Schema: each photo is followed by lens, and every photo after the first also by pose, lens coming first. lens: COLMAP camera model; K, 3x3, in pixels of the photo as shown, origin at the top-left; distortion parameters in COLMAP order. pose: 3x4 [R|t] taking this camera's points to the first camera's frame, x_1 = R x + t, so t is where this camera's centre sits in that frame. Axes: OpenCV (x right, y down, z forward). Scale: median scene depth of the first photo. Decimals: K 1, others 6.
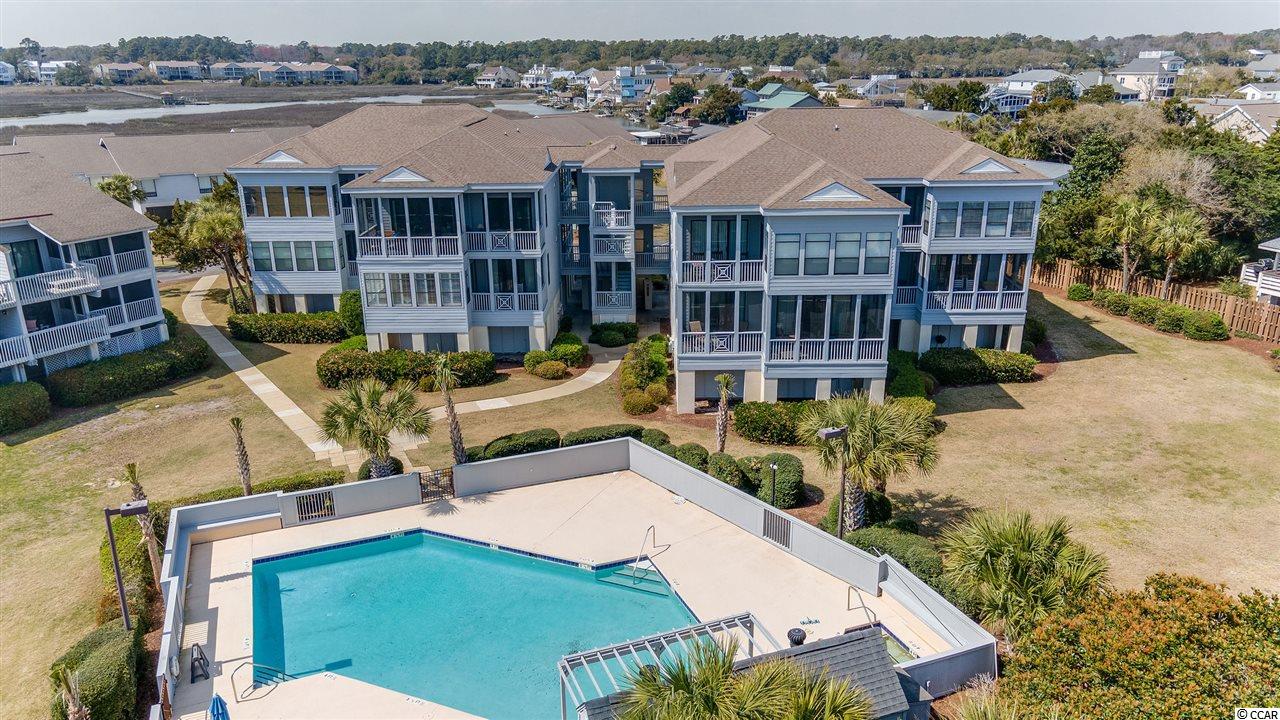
lens RADIAL K [[942.0, 0, 638.3], [0, 942.0, 368.7], [0, 0, 1]] dist [0.023101, 0.033211]
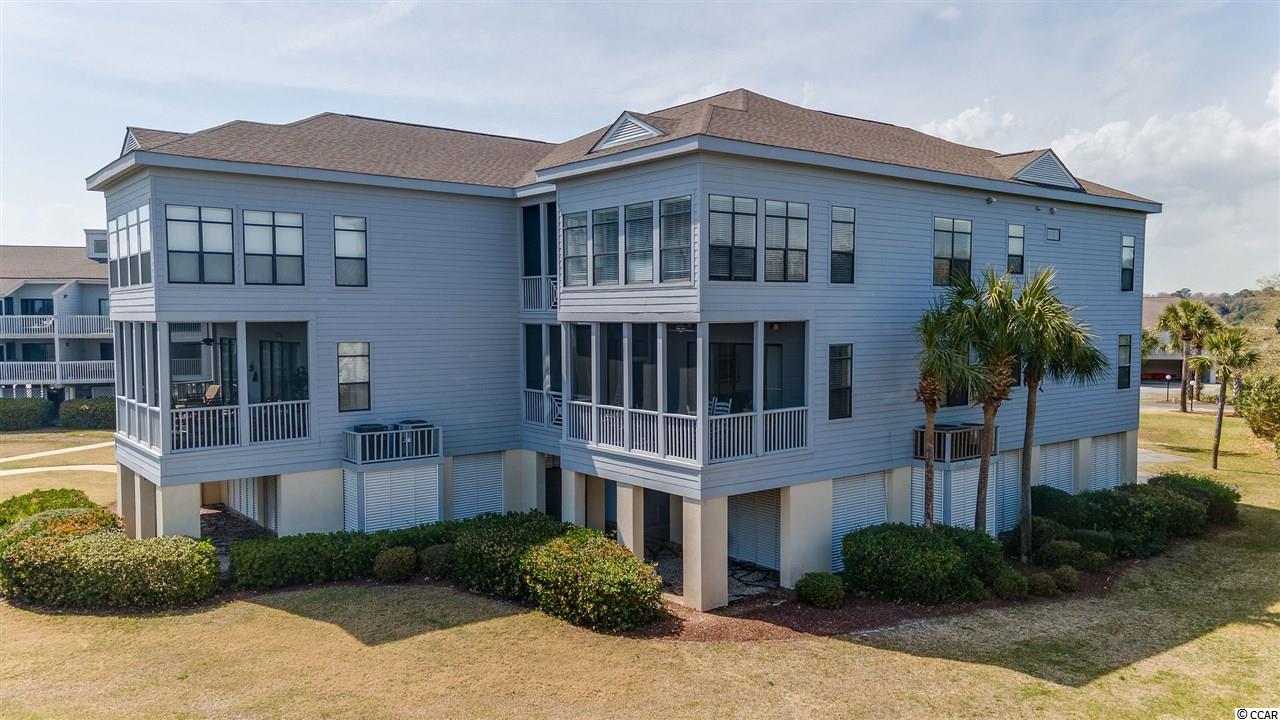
lens RADIAL K [[942.0, 0, 642.3], [0, 942.0, 355.1], [0, 0, 1]] dist [0.023101, 0.033211]
pose [[0.631448, 0.040122, -0.774379, 0.722413], [-0.249544, 0.956048, -0.153950, -0.039490], [0.734167, 0.290453, 0.613707, 0.740651]]
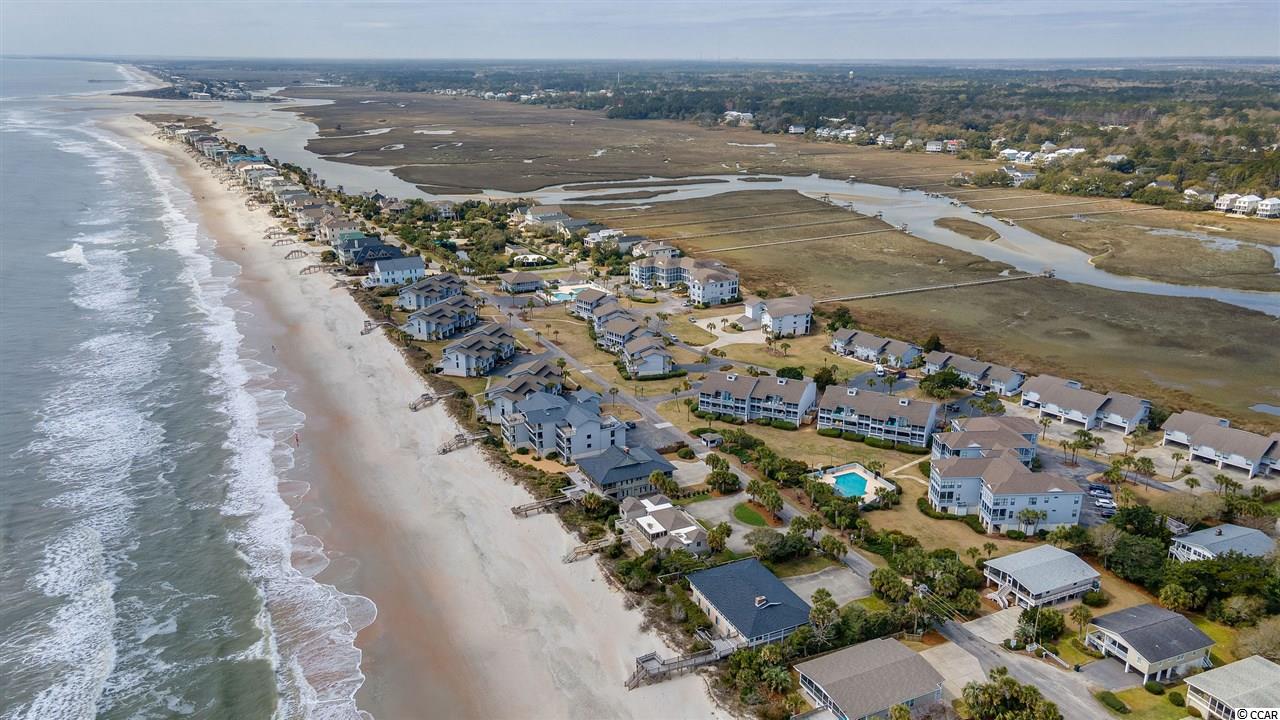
lens RADIAL K [[942.0, 0, 642.0], [0, 942.0, 362.3], [0, 0, 1]] dist [0.023101, 0.033211]
pose [[0.071139, 0.313379, -0.946960, 4.212261], [-0.326013, 0.904530, 0.274847, -1.404874], [0.942685, 0.289169, 0.166513, -1.426435]]
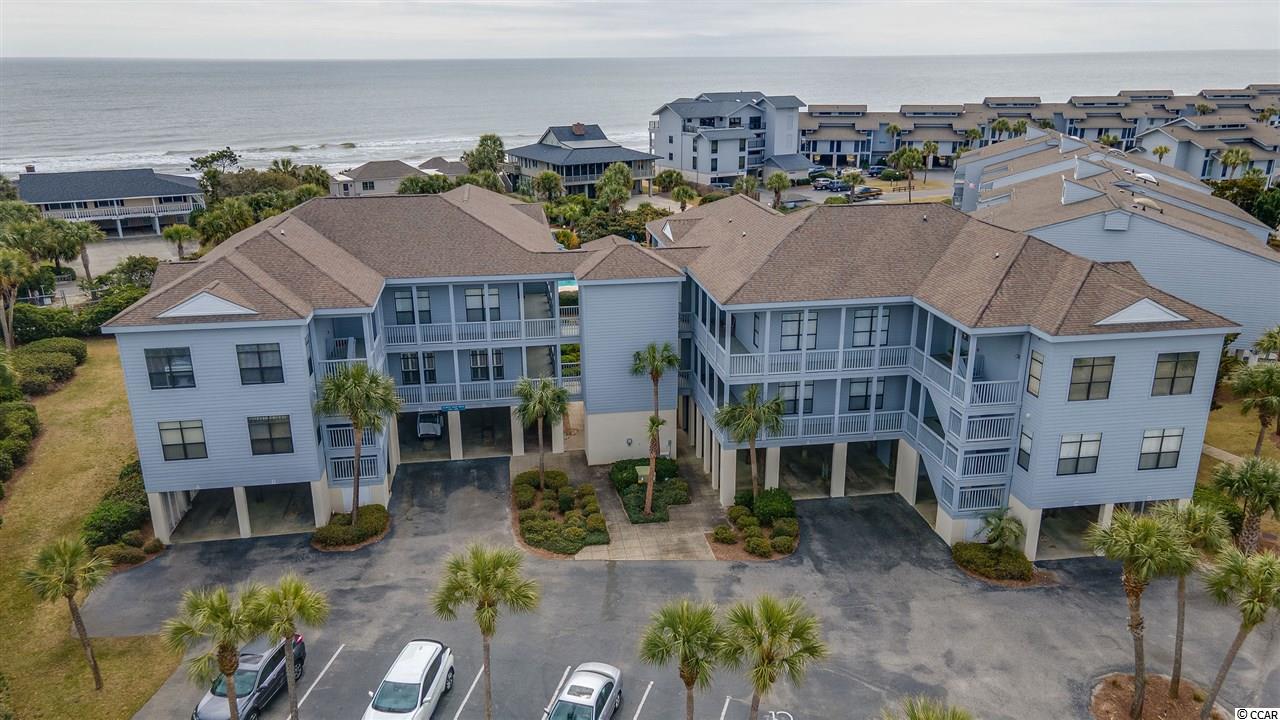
lens RADIAL K [[942.0, 0, 638.6], [0, 942.0, 365.7], [0, 0, 1]] dist [0.023101, 0.033211]
pose [[-0.989114, 0.058403, -0.135066, 0.069701], [-0.034133, 0.801773, 0.596653, -0.779943], [0.143139, 0.594768, -0.791052, 2.083573]]
